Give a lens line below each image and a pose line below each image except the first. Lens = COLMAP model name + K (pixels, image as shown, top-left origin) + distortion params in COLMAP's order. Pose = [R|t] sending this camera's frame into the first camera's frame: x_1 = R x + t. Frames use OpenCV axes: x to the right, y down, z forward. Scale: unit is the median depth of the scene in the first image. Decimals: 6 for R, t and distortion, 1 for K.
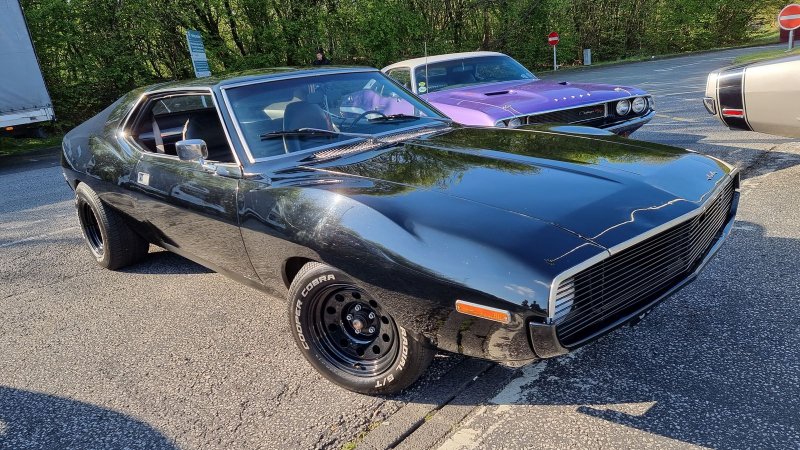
lens RADIAL K [[543.0, 0, 408.9], [0, 543.0, 223.3], [0, 0, 1]] dist [0.089259, -0.078590]
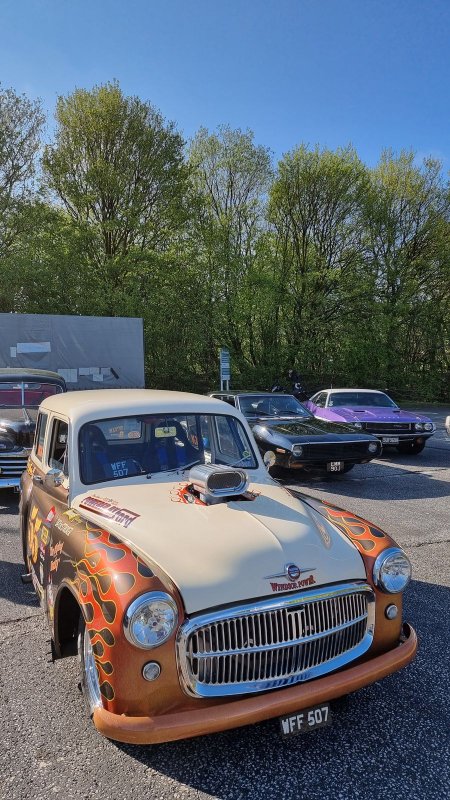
lens RADIAL K [[543.0, 0, 225.0], [0, 543.0, 400.0], [0, 0, 1]] dist [0.089259, -0.078590]
pose [[0.937517, 0.131479, -0.322140, 0.304178], [-0.199968, 0.961278, -0.189626, 0.196628], [0.284734, 0.242196, 0.927506, -0.975891]]
